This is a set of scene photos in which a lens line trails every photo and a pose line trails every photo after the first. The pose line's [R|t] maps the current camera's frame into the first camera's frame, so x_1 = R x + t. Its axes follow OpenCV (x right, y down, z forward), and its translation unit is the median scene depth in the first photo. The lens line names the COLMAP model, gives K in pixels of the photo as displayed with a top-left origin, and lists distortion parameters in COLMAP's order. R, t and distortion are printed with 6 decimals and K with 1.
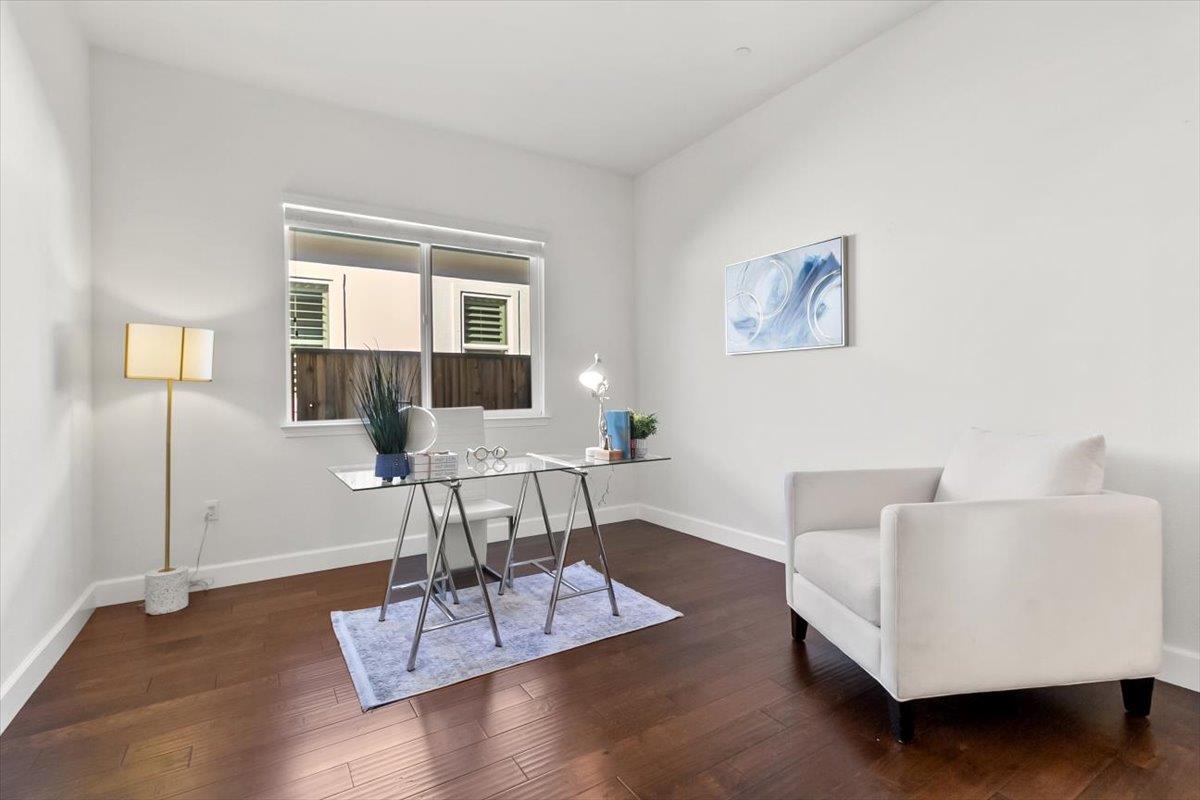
lens RADIAL K [[524.9, 0, 600.0], [0, 524.9, 400.0], [0, 0, 1]] dist [-0.000025, 0.000137]
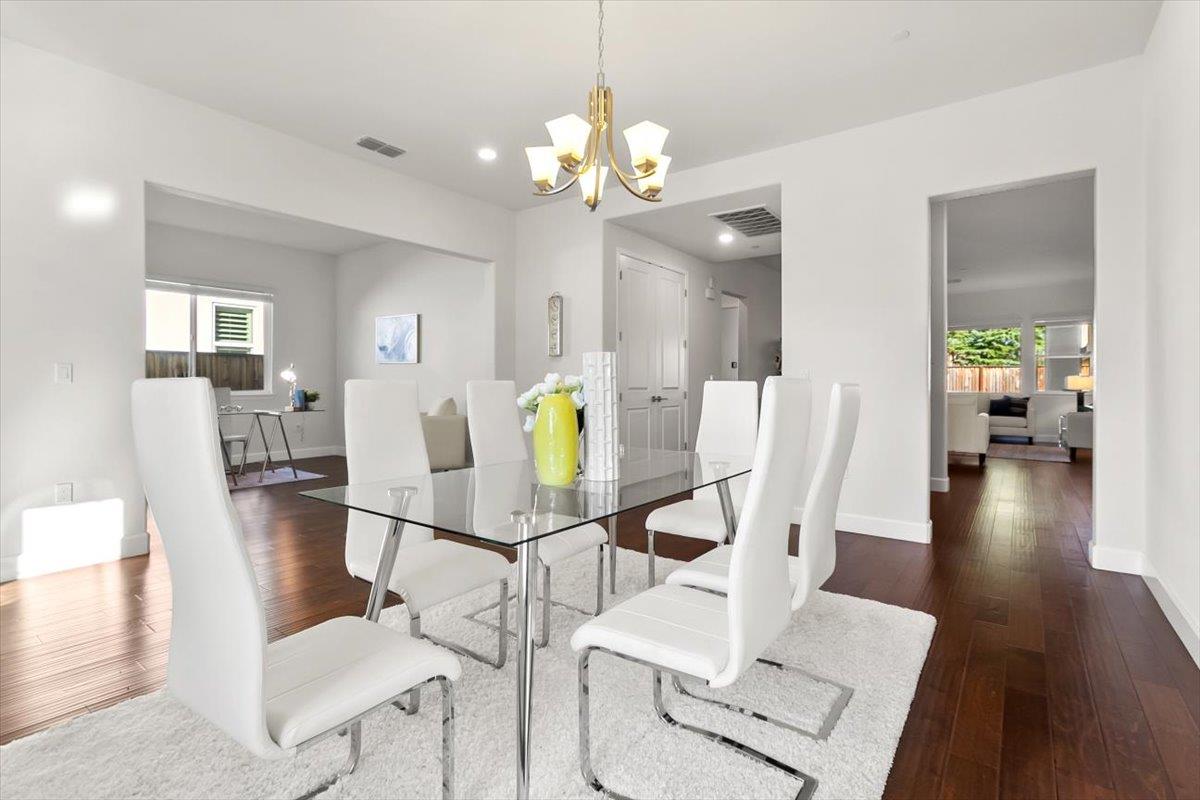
lens RADIAL K [[564.0, 0, 606.3], [0, 564.0, 382.7], [0, 0, 1]] dist [0.000712, 0.001009]
pose [[0.932913, 0.015451, 0.359770, 0.193537], [-0.011363, 0.999845, -0.013476, 0.004406], [-0.359922, 0.008484, 0.932944, -0.866466]]
